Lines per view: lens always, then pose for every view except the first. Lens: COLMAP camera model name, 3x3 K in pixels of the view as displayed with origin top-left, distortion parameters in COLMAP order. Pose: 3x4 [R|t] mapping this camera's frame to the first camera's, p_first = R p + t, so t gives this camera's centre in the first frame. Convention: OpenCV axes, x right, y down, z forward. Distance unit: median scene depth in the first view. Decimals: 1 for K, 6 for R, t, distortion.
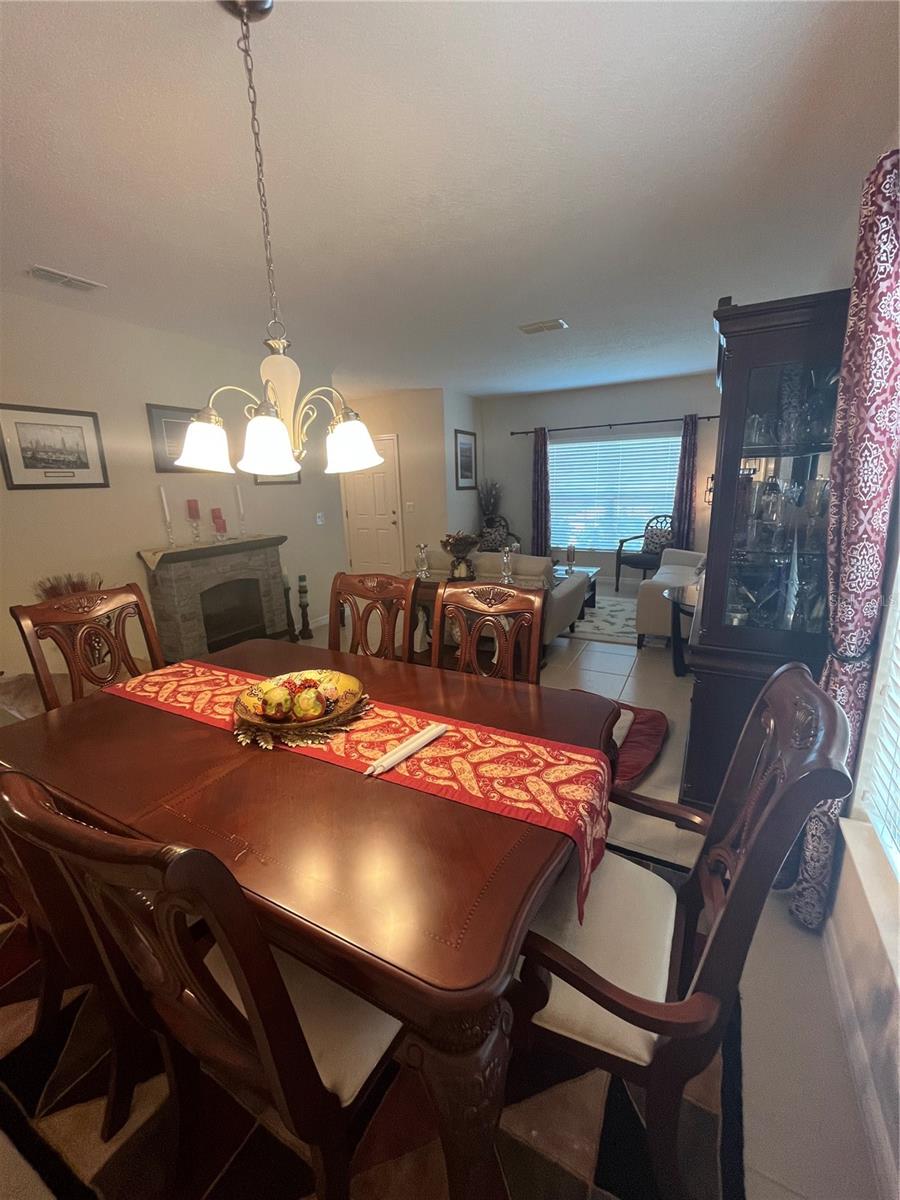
lens RADIAL K [[492.2, 0, 444.6], [0, 492.2, 590.2], [0, 0, 1]] dist [-0.004393, 0.000630]
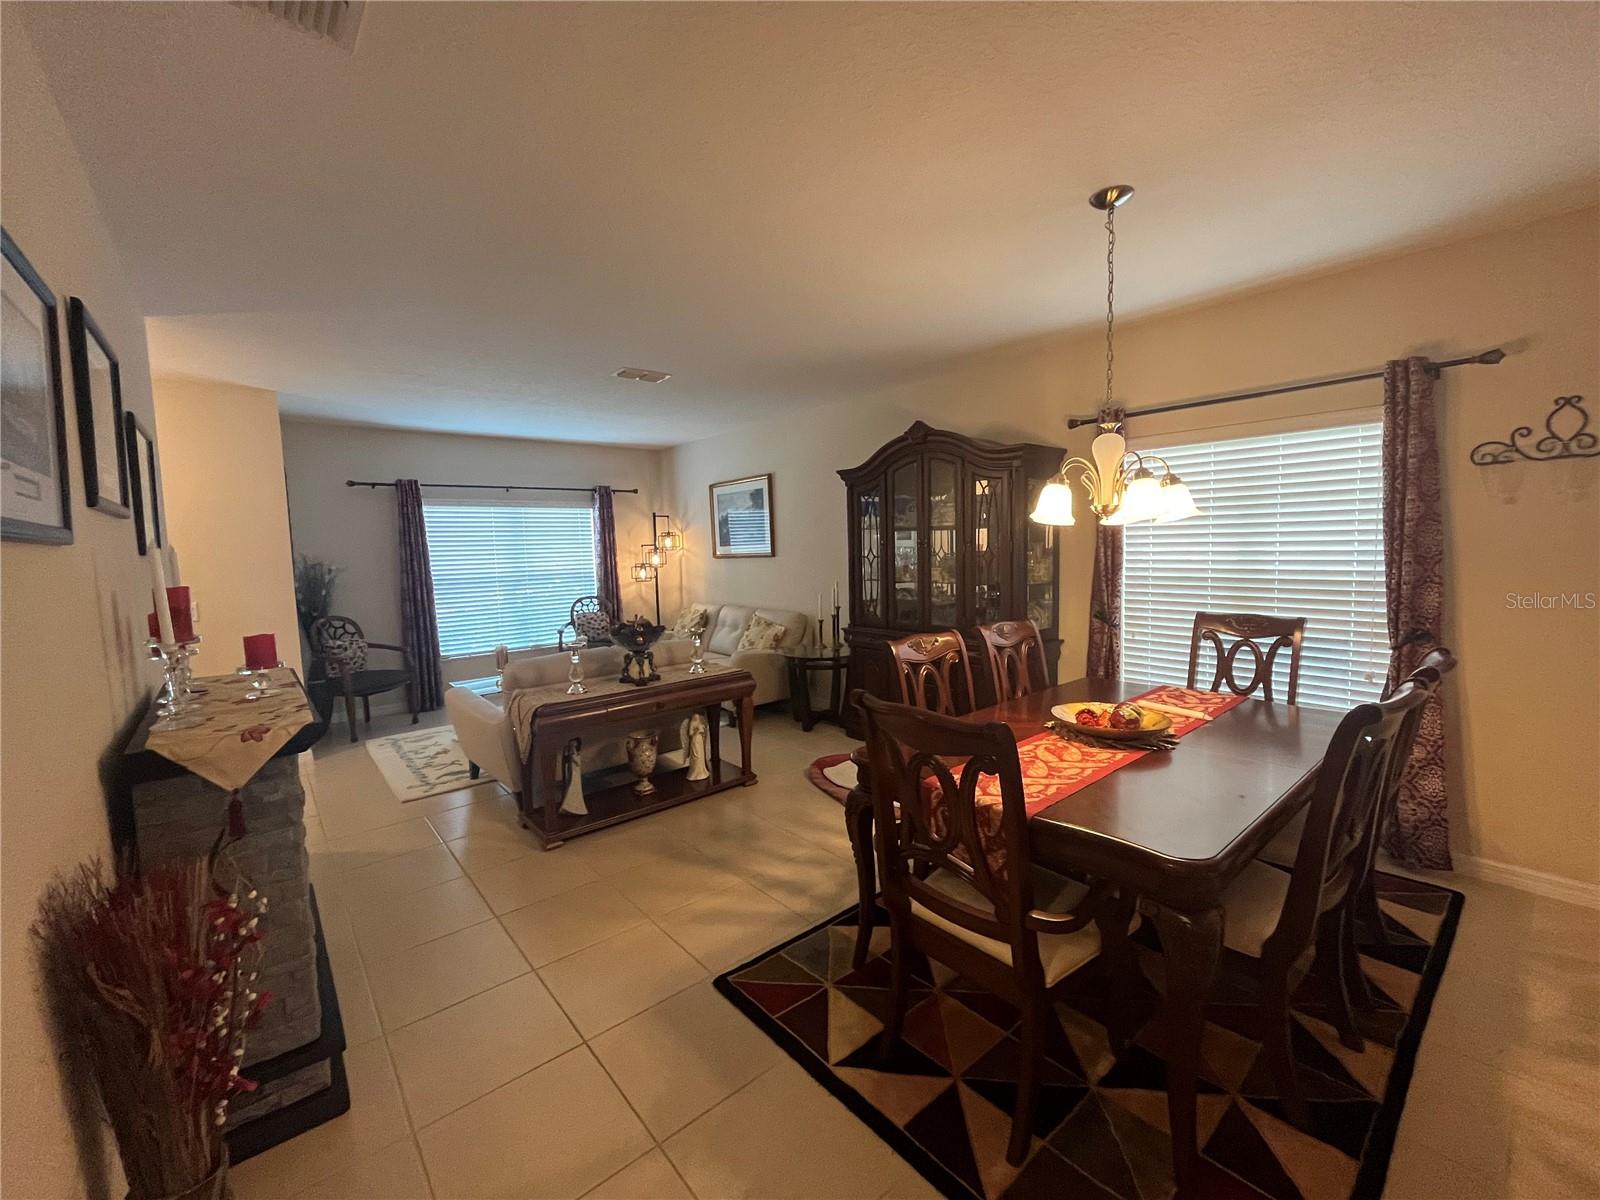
lens RADIAL K [[656.2, 0, 796.8], [0, 656.2, 606.2], [0, 0, 1]] dist [-0.004393, 0.000630]
pose [[0.369953, -0.070332, 0.926385, -1.178416], [0.216392, 0.976229, -0.012300, -0.108599], [-0.903498, 0.205013, 0.376378, 0.617642]]
